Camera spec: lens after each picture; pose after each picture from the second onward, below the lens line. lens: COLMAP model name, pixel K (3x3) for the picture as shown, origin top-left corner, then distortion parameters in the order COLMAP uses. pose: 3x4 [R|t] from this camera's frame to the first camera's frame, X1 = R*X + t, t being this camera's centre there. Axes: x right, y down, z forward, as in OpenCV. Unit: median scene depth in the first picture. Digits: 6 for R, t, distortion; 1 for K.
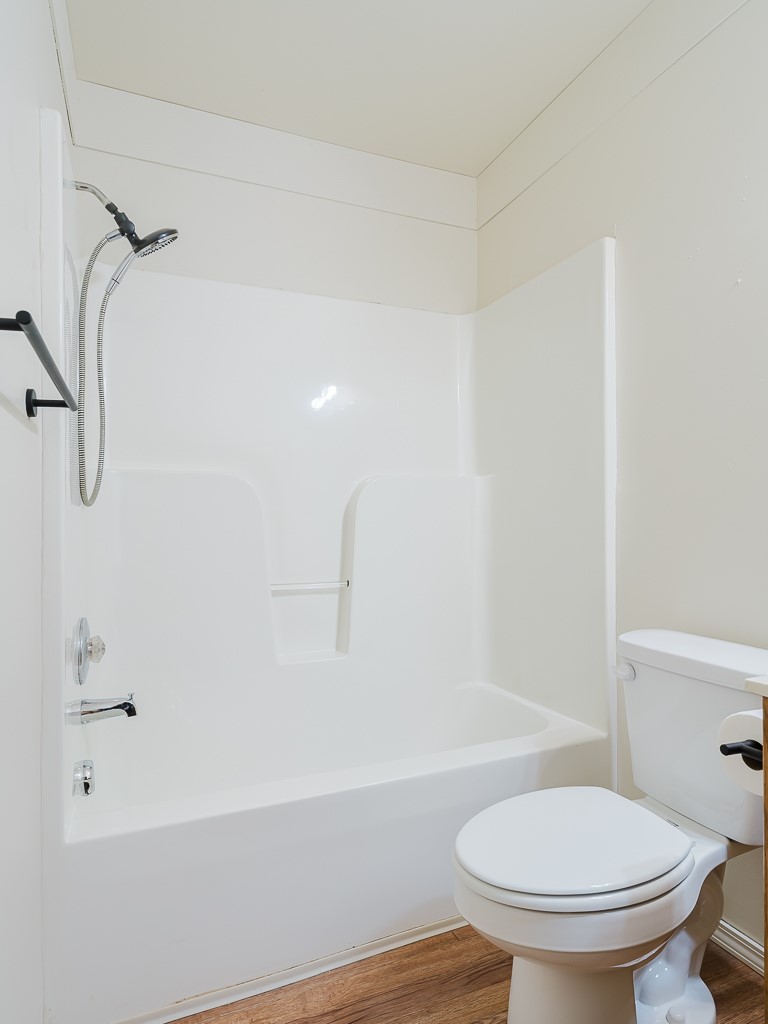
lens RADIAL K [[601.9, 0, 384.5], [0, 601.9, 514.7], [0, 0, 1]] dist [-0.004530, -0.000817]
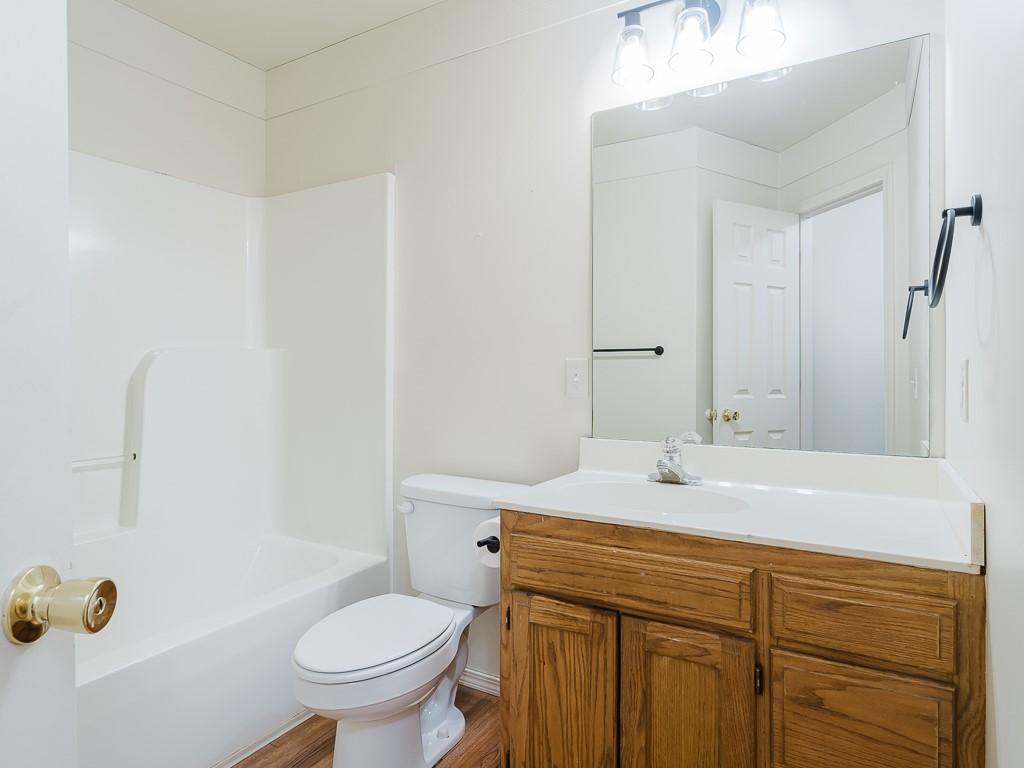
lens RADIAL K [[601.9, 0, 513.4], [0, 601.9, 374.8], [0, 0, 1]] dist [-0.004530, -0.000817]
pose [[0.807294, 0.001093, 0.590149, -0.221403], [-0.012786, 0.999796, 0.015639, -0.068355], [-0.590011, -0.020171, 0.807143, -0.254369]]
